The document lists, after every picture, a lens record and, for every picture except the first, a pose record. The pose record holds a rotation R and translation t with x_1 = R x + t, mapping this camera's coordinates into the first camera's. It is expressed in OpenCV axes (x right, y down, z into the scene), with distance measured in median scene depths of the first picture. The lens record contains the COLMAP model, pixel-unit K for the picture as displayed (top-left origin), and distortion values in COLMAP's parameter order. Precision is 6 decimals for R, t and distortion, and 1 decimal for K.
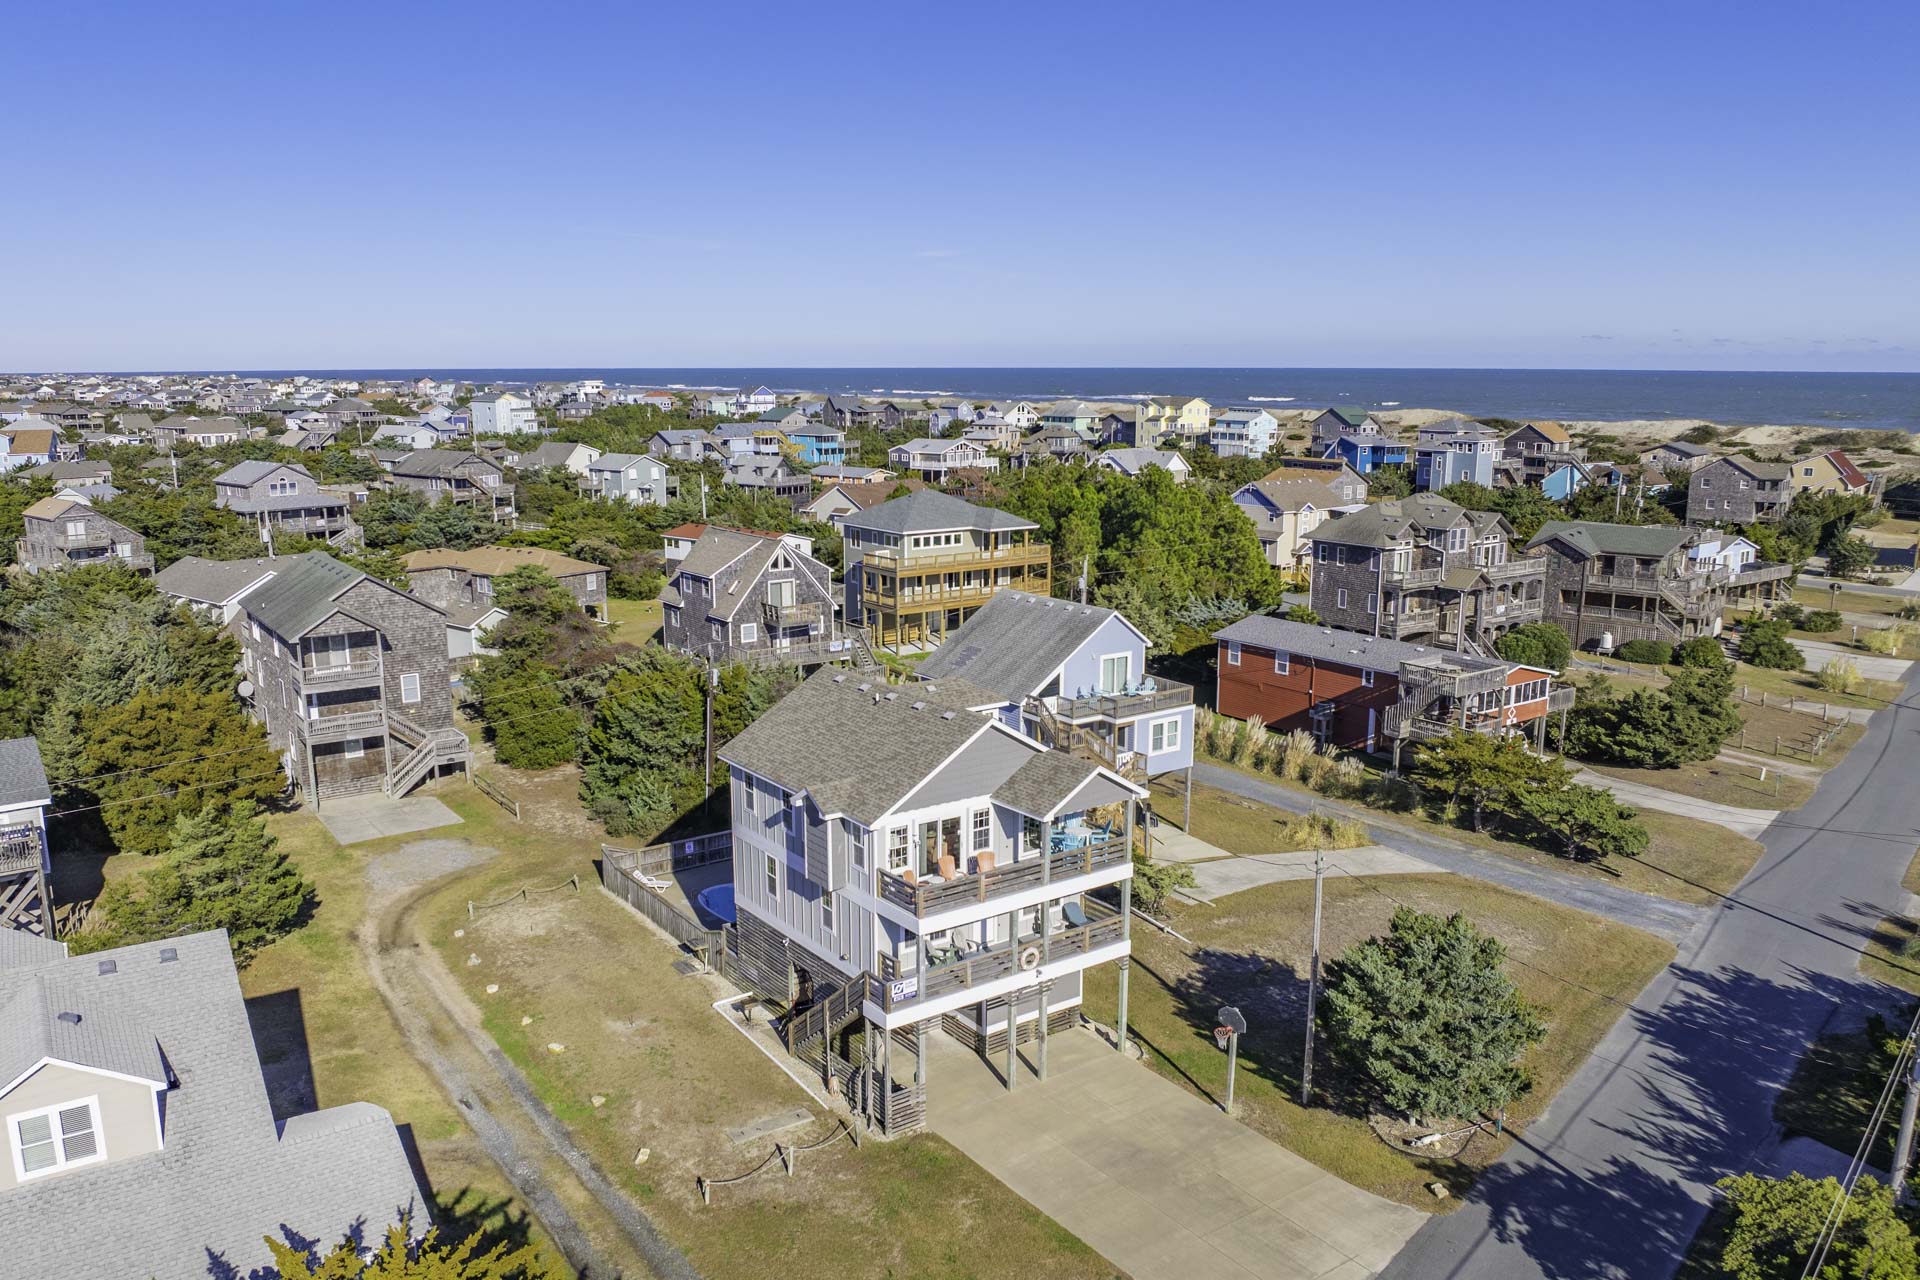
lens RADIAL K [[1357.2, 0, 960.2], [0, 1357.2, 678.1], [0, 0, 1]] dist [-0.009185, -0.001350]
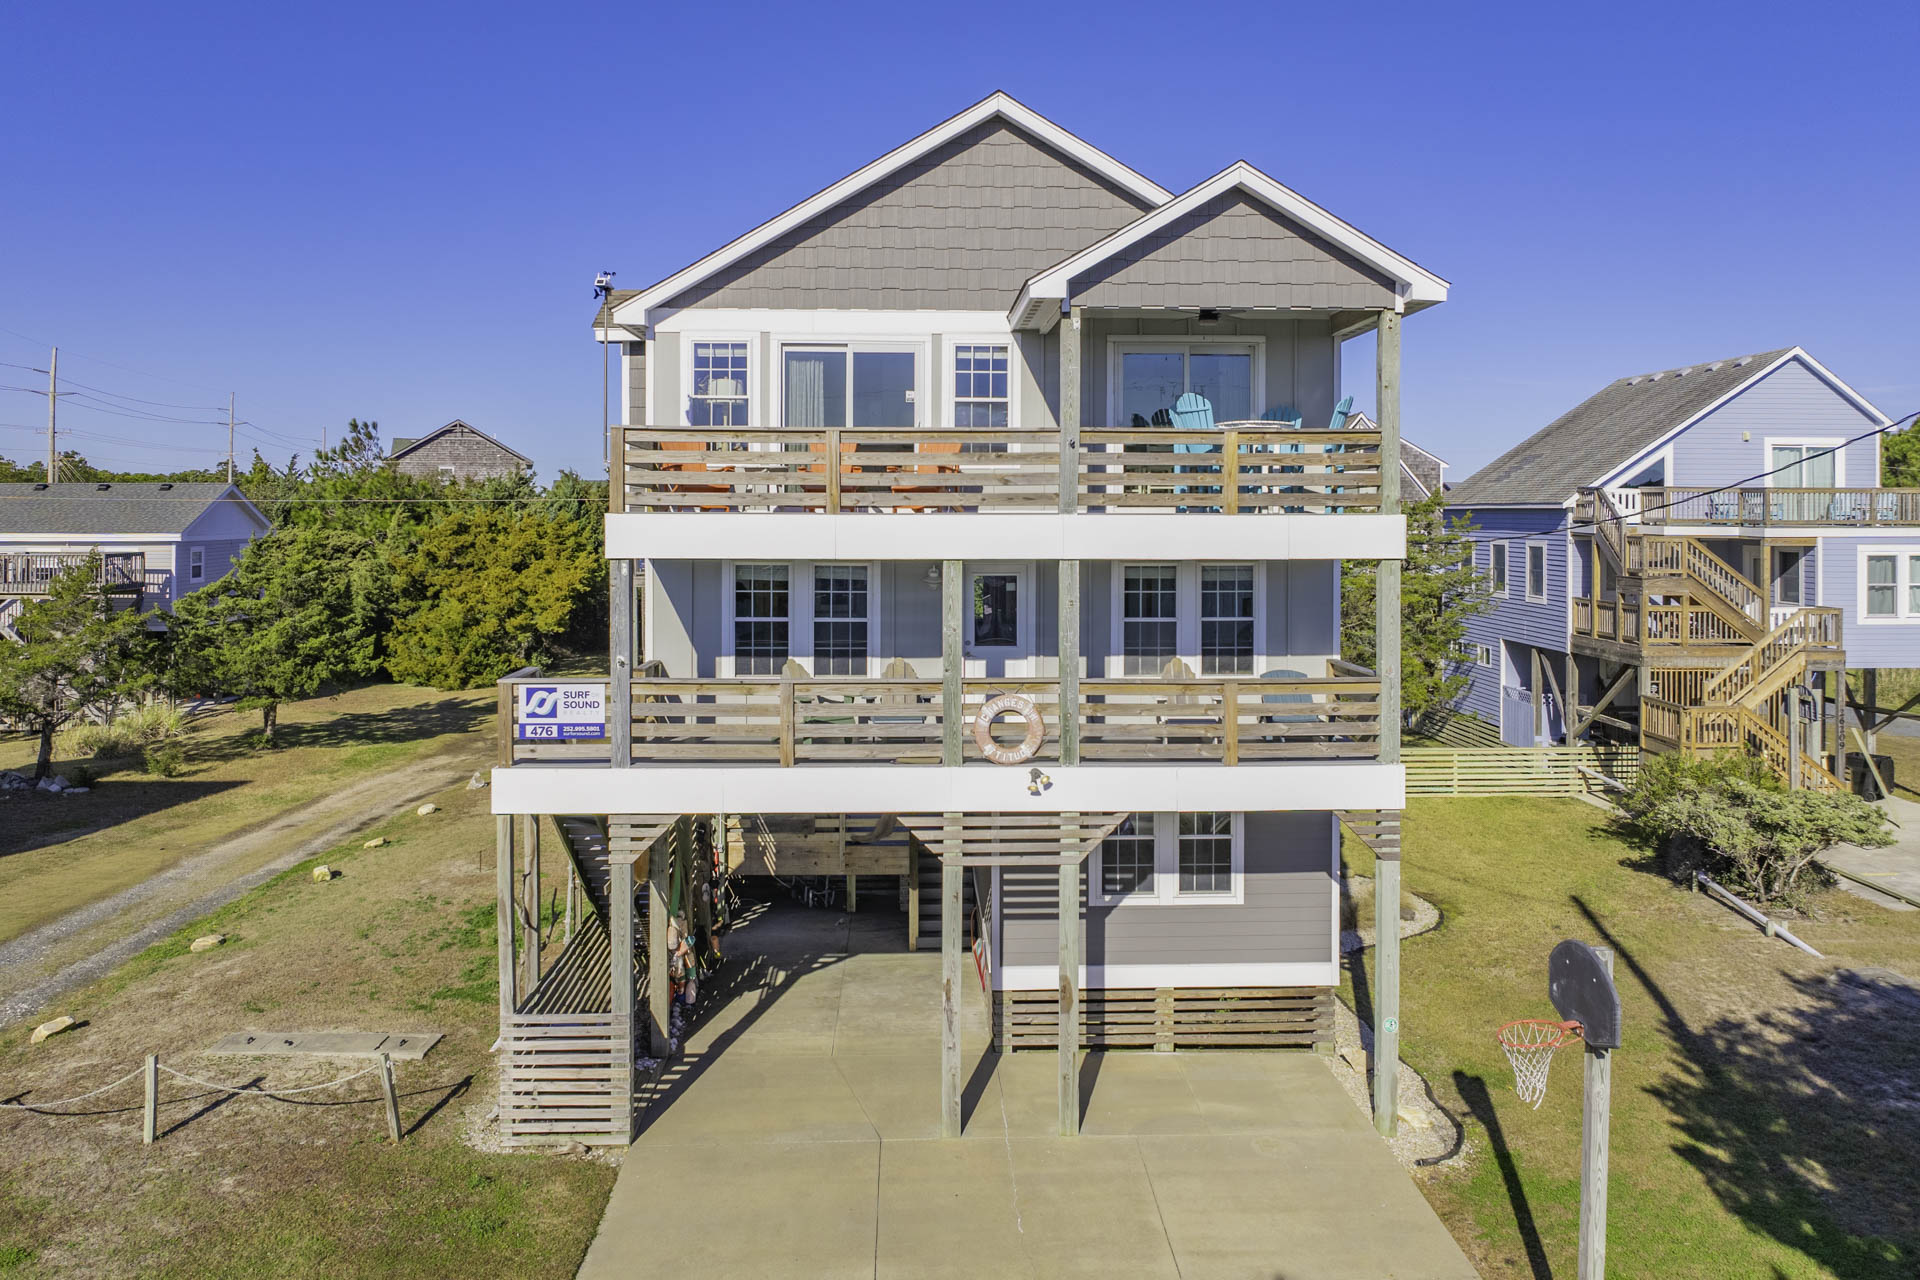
lens RADIAL K [[1434.8, 0, 1003.2], [0, 1434.8, 538.3], [0, 0, 1]] dist [-0.025782, -0.005971]
pose [[0.841054, 0.007505, -0.540899, 0.218909], [-0.112579, 0.980439, -0.161448, 0.196511], [0.529107, 0.196680, 0.825447, 0.627271]]
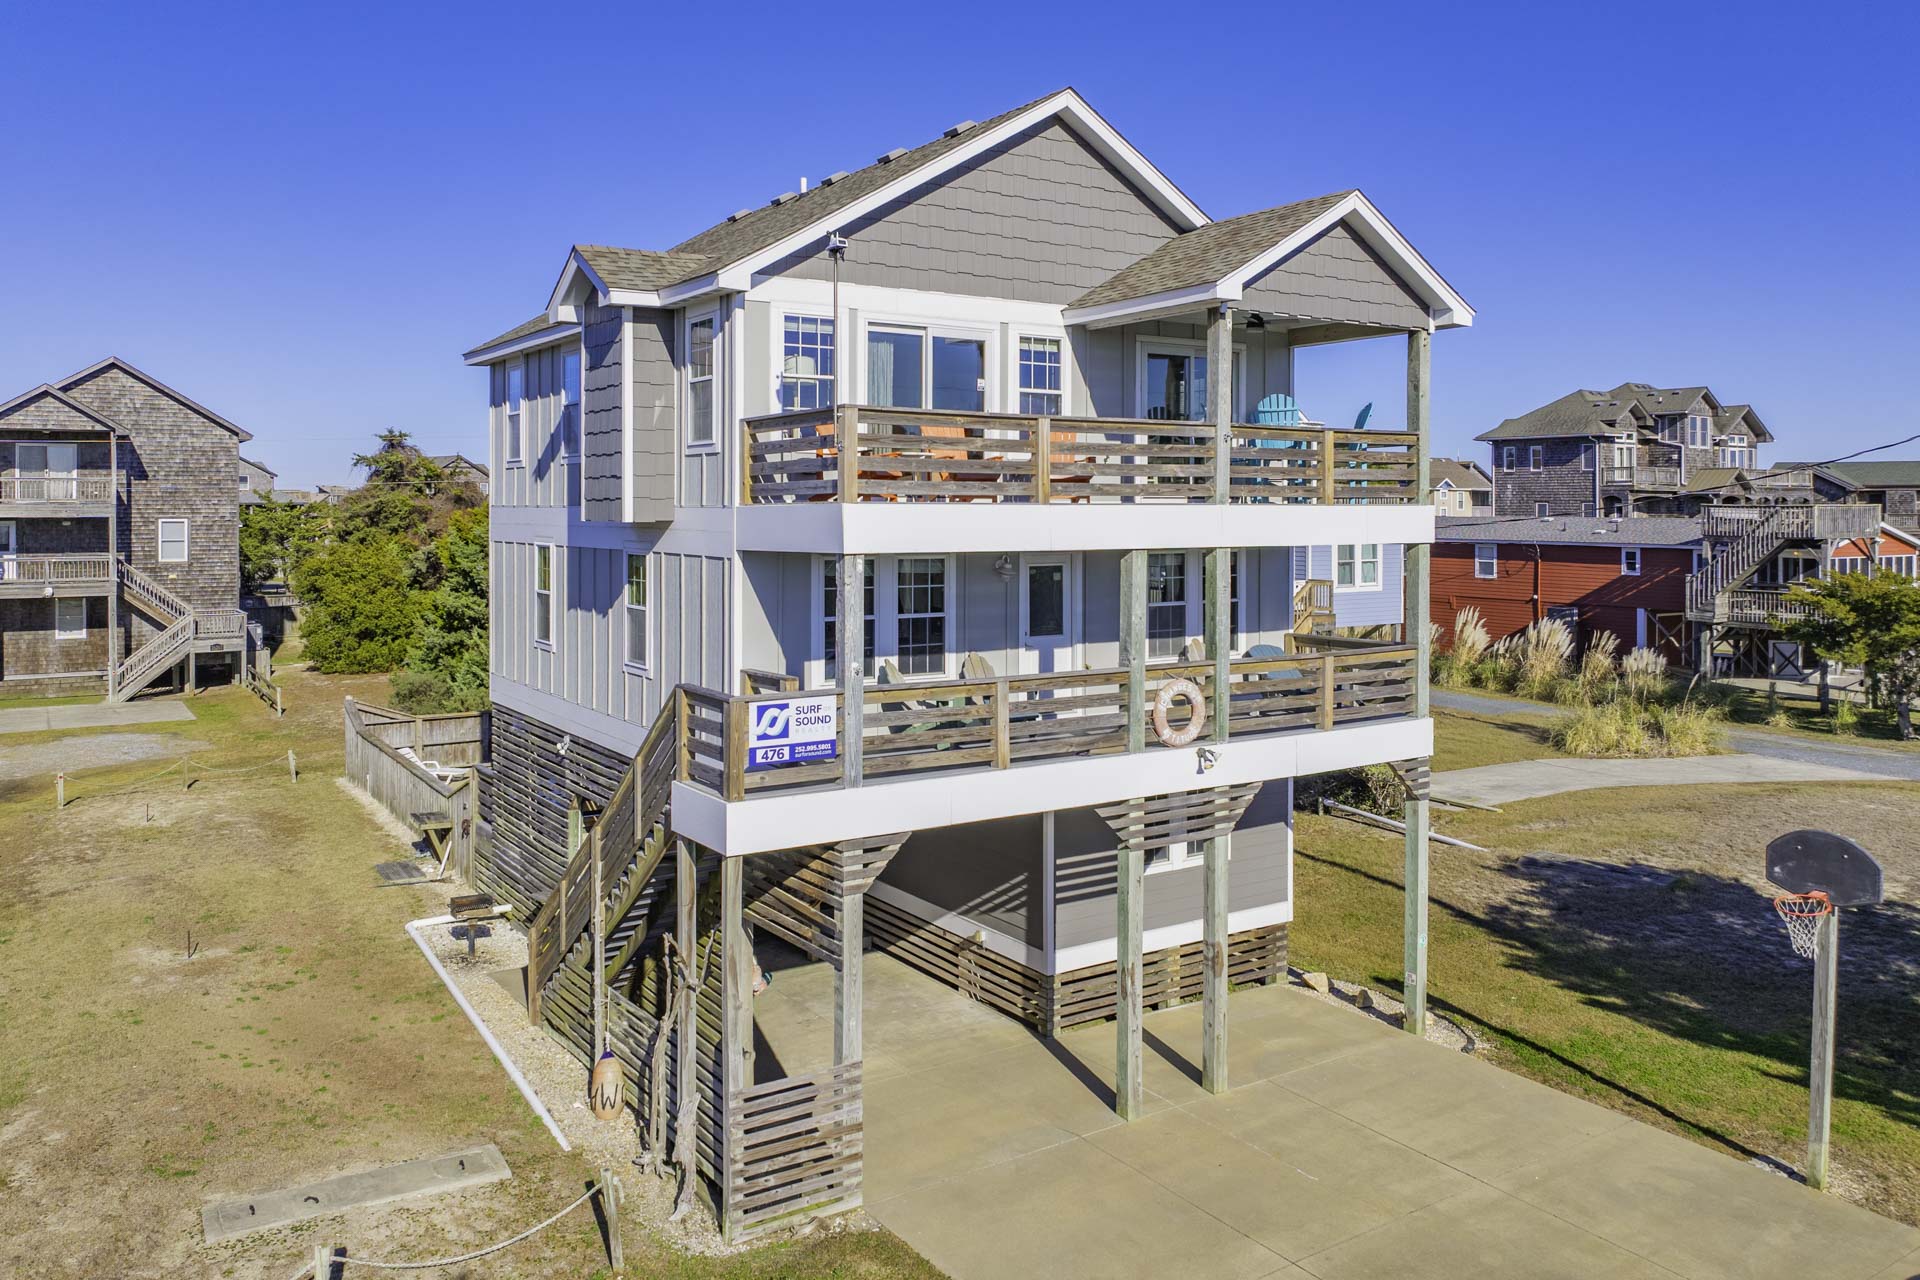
lens RADIAL K [[1393.3, 0, 959.6], [0, 1393.3, 530.9], [0, 0, 1]] dist [-0.026828, -0.003751]
pose [[0.998996, -0.001270, -0.044779, 0.009722], [-0.007431, 0.981051, -0.193608, 0.208083], [0.044176, 0.193746, 0.980057, 0.574584]]
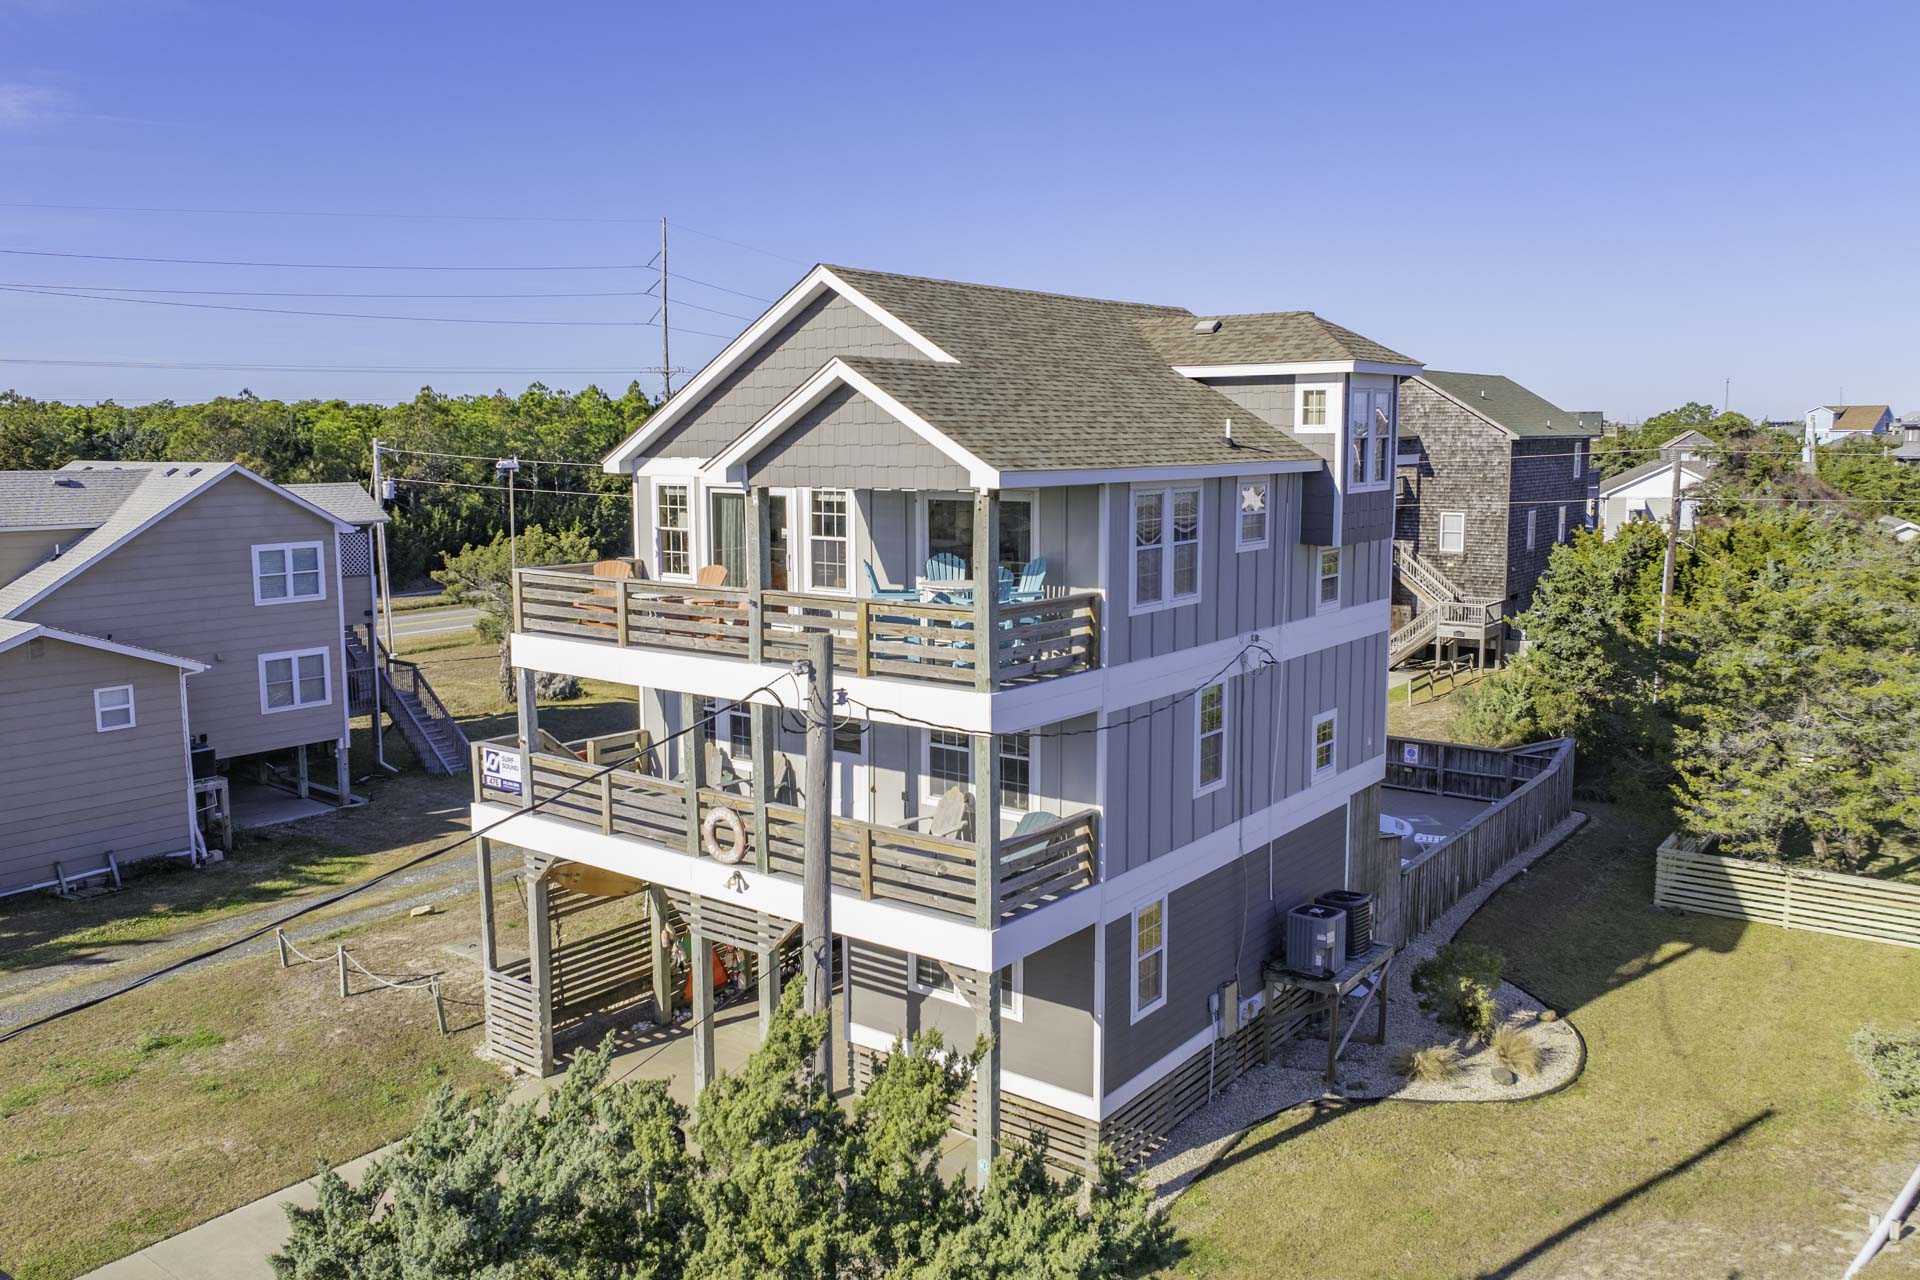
lens RADIAL K [[1479.7, 0, 960.0], [0, 1479.7, 640.0], [0, 0, 1]] dist [-0.008759, -0.002614]
pose [[0.292718, 0.129519, -0.947386, 0.438512], [-0.196896, 0.977716, 0.072830, 0.092804], [0.935707, 0.165218, 0.311697, 0.827906]]
